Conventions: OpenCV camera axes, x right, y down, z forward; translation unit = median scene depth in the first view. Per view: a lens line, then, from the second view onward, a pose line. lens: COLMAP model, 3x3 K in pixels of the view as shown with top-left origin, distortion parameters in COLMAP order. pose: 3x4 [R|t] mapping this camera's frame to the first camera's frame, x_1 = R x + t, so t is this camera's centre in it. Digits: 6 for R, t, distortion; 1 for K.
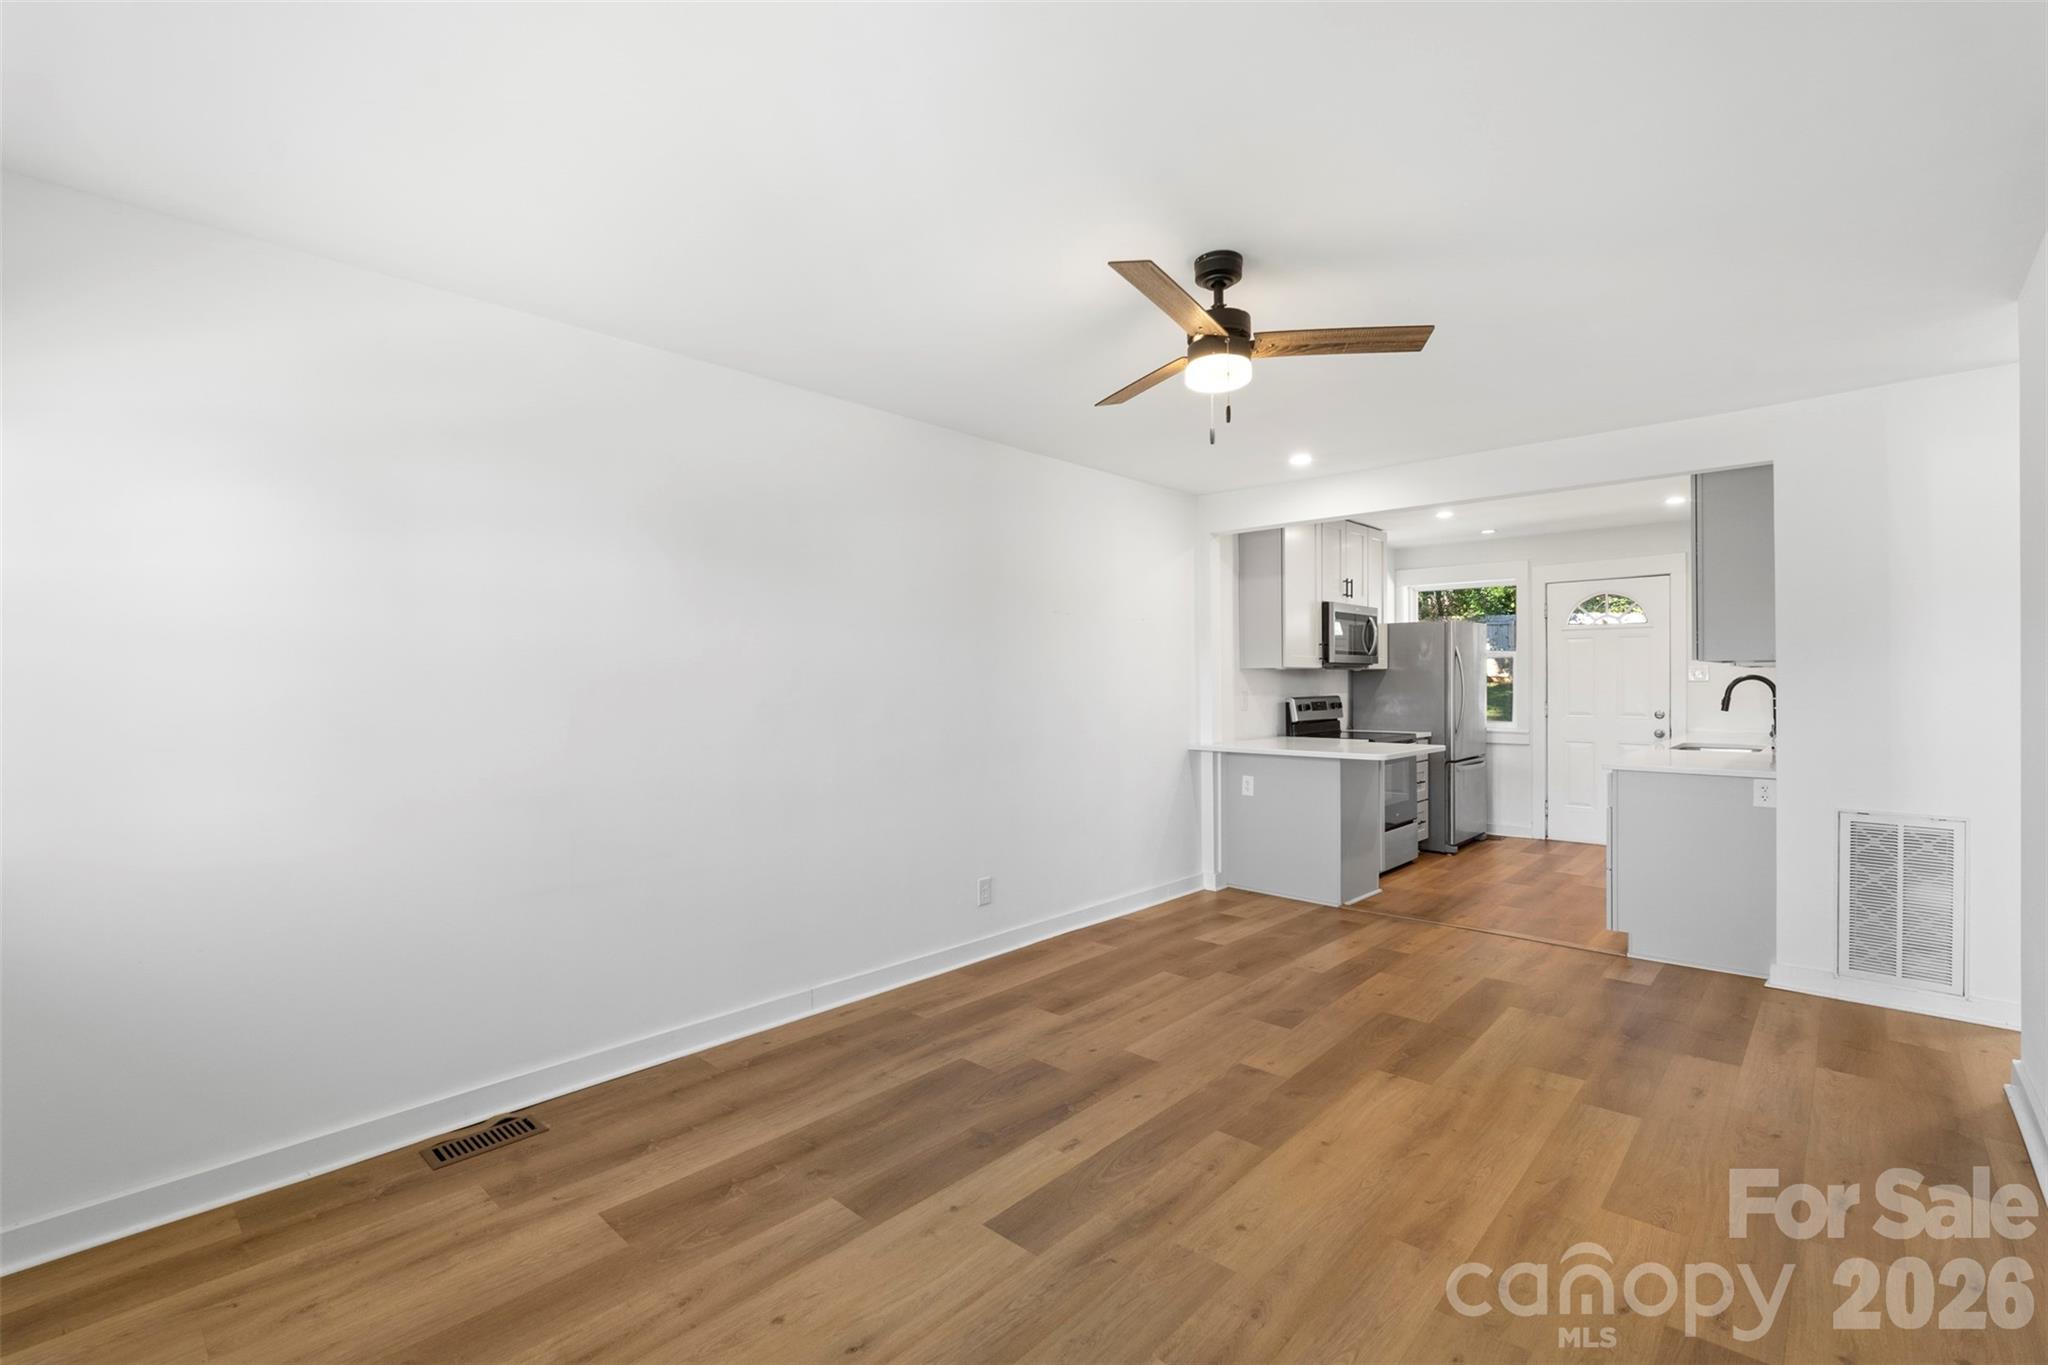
lens RADIAL K [[901.3, 0, 1026.8], [0, 901.3, 684.7], [0, 0, 1]] dist [0.000255, 0.000011]
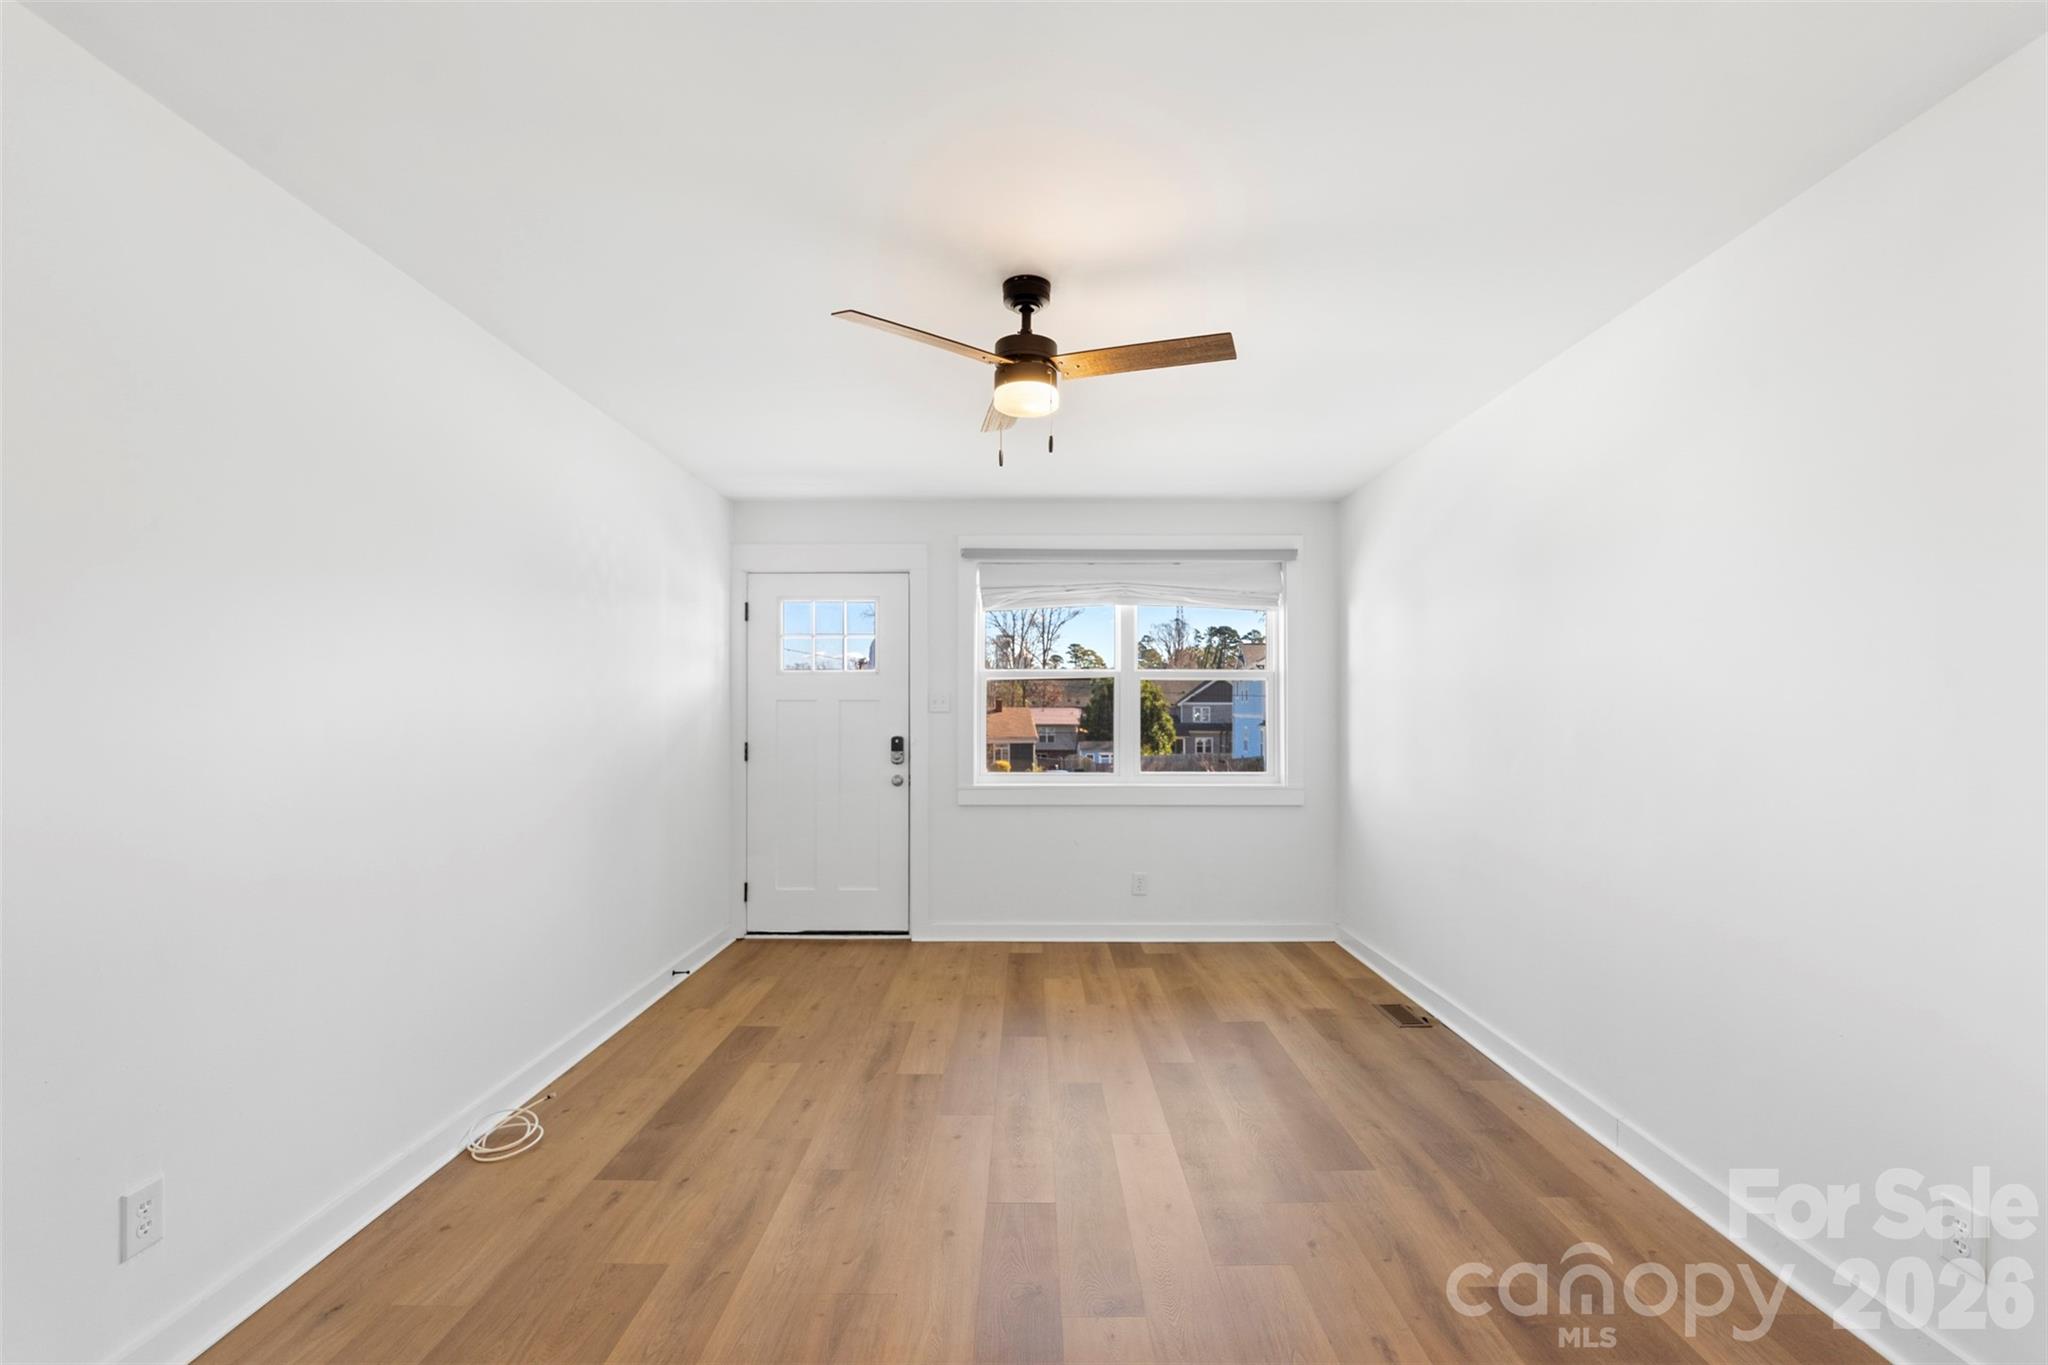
lens RADIAL K [[908.6, 0, 1031.5], [0, 908.6, 705.8], [0, 0, 1]] dist [-0.004512, -0.000108]
pose [[-0.734743, 0.001223, -0.678345, 0.552963], [0.002585, 0.999996, -0.000997, -0.003380], [0.678341, -0.002486, -0.734743, 1.081228]]
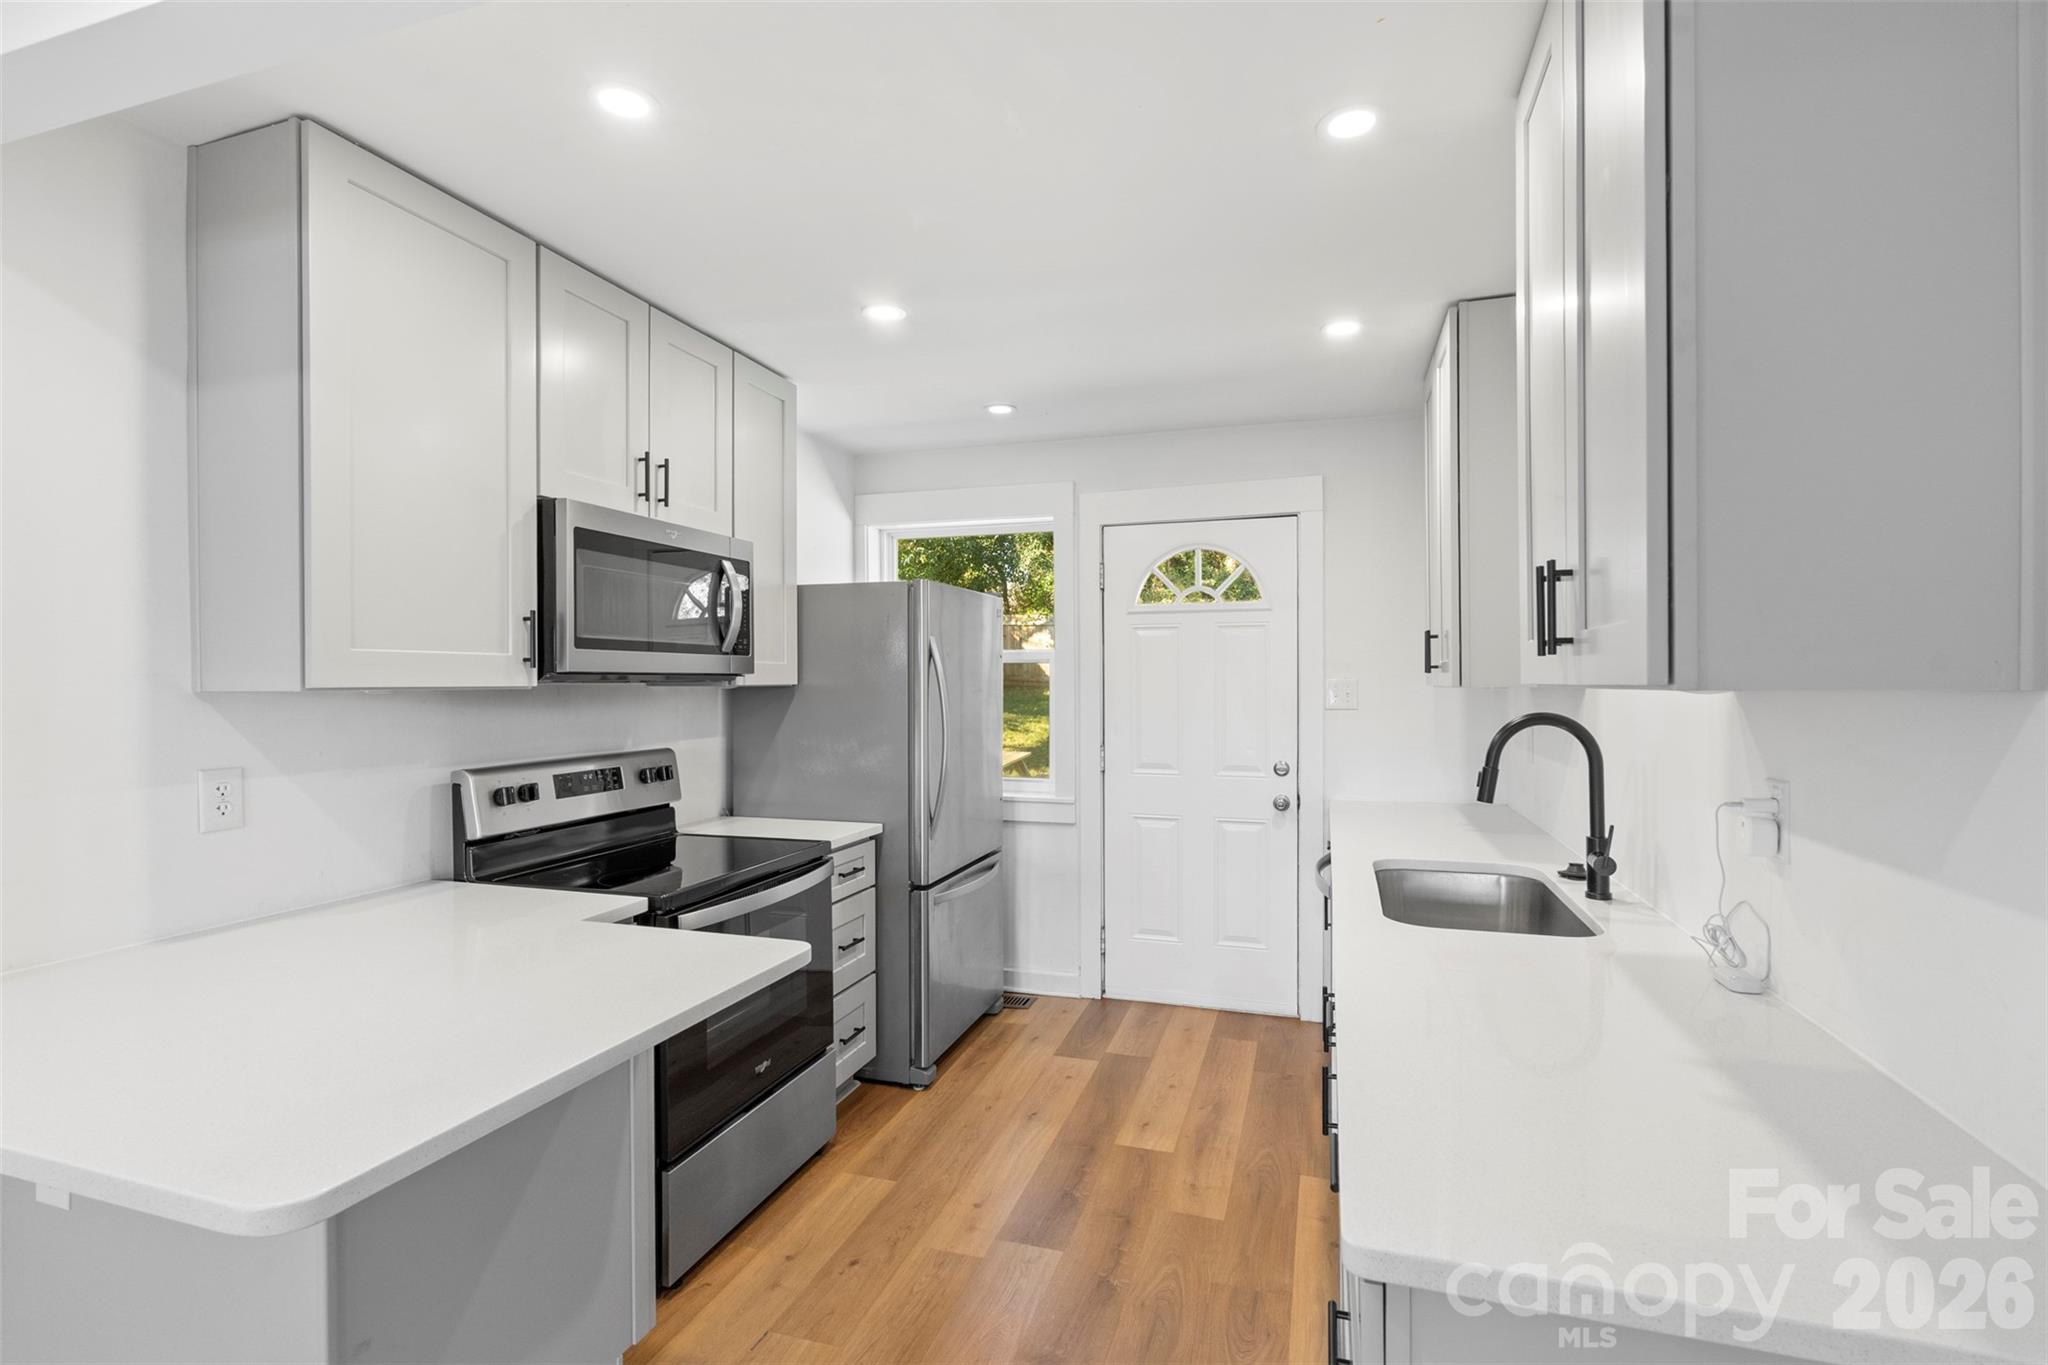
lens RADIAL K [[943.7, 0, 1028.1], [0, 943.7, 686.3], [0, 0, 1]] dist [-0.001779, -0.000236]
pose [[0.905497, -0.000481, 0.424352, 0.532223], [0.000276, 1.000000, 0.000544, -0.029308], [-0.424353, -0.000375, 0.905497, 0.911758]]
